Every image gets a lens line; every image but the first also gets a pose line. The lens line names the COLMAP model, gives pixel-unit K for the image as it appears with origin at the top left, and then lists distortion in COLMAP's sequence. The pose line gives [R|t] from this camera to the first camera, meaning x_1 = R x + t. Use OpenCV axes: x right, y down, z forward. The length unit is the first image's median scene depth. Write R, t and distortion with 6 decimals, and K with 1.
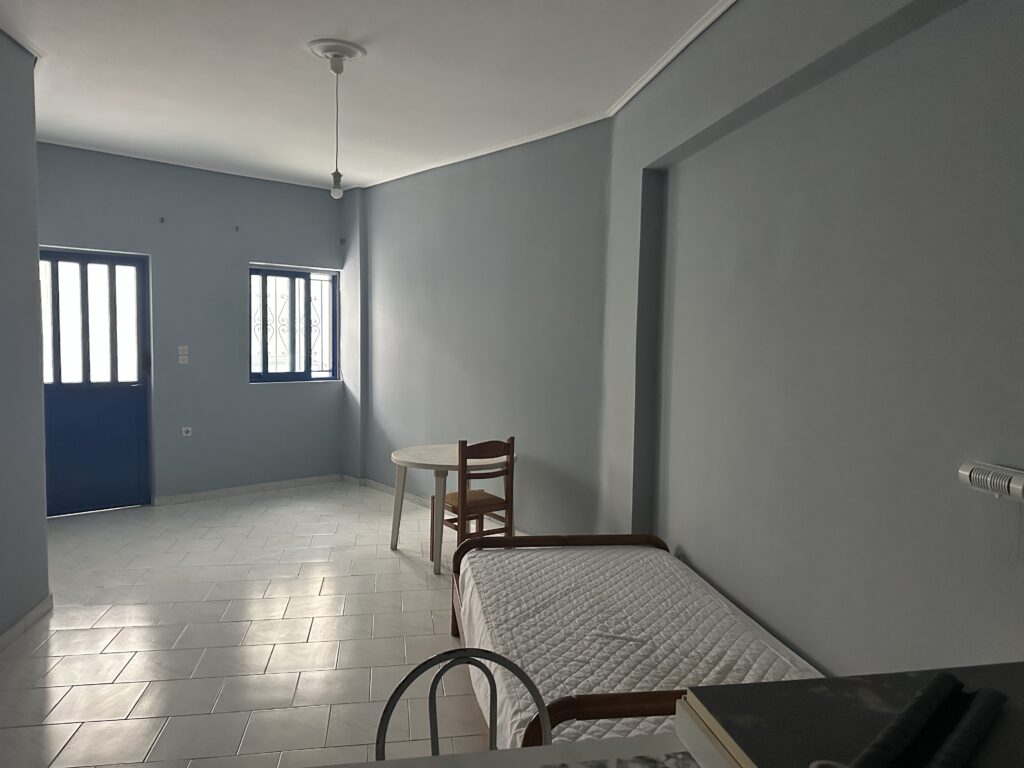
lens RADIAL K [[701.7, 0, 512.0], [0, 701.7, 384.0], [0, 0, 1]] dist [0.083357, -0.112194]
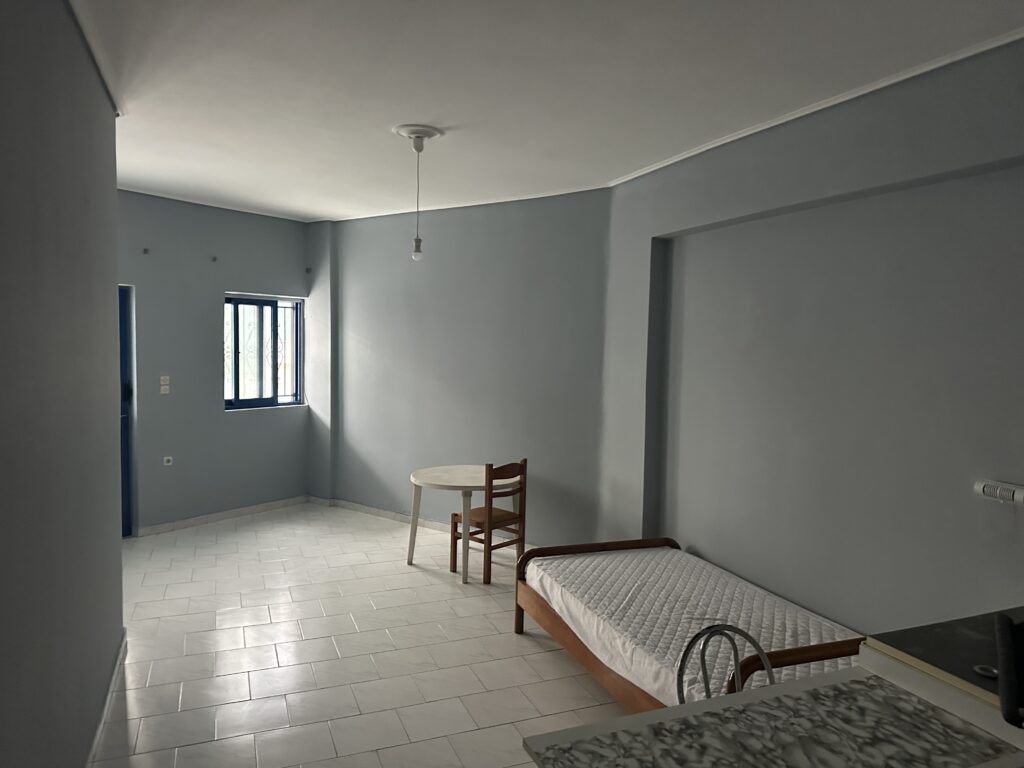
lens RADIAL K [[703.5, 0, 511.0], [0, 703.5, 388.0], [0, 0, 1]] dist [0.092888, -0.115938]
pose [[0.977816, -0.011401, 0.209157, -0.259084], [0.011956, 0.999928, -0.001389, -0.038521], [-0.209126, 0.003859, 0.977881, -0.116601]]
